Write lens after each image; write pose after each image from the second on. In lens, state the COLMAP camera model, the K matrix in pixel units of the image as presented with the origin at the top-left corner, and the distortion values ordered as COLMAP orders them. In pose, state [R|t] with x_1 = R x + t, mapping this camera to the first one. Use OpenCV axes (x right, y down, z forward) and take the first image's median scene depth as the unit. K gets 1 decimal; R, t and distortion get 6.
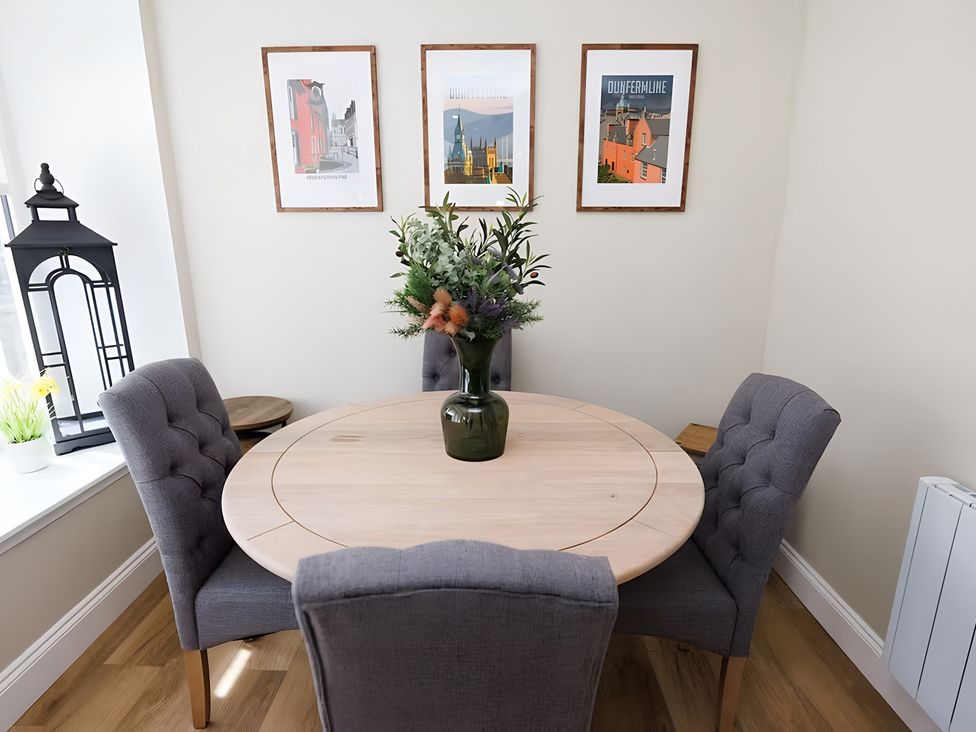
lens RADIAL K [[493.6, 0, 486.1], [0, 493.6, 345.8], [0, 0, 1]] dist [0.020722, -0.000128]
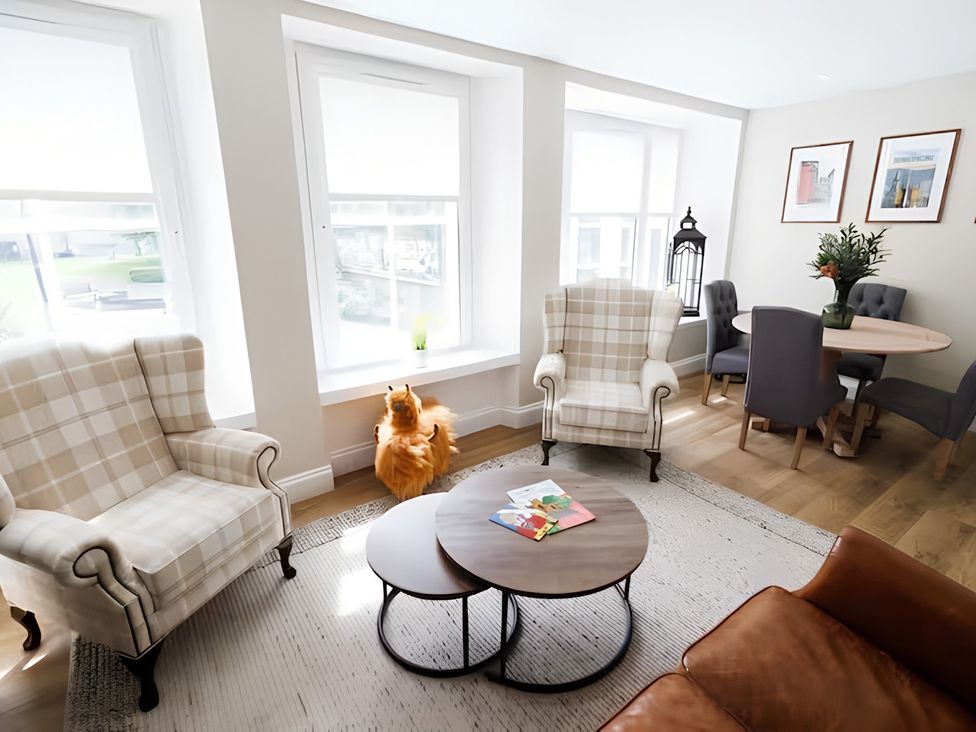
lens RADIAL K [[493.6, 0, 486.1], [0, 493.6, 345.8], [0, 0, 1]] dist [0.020722, -0.000128]
pose [[0.587336, 0.202467, -0.783609, 0.654011], [-0.174538, 0.977108, 0.121641, 0.213415], [0.790299, 0.065325, 0.609229, -1.334110]]
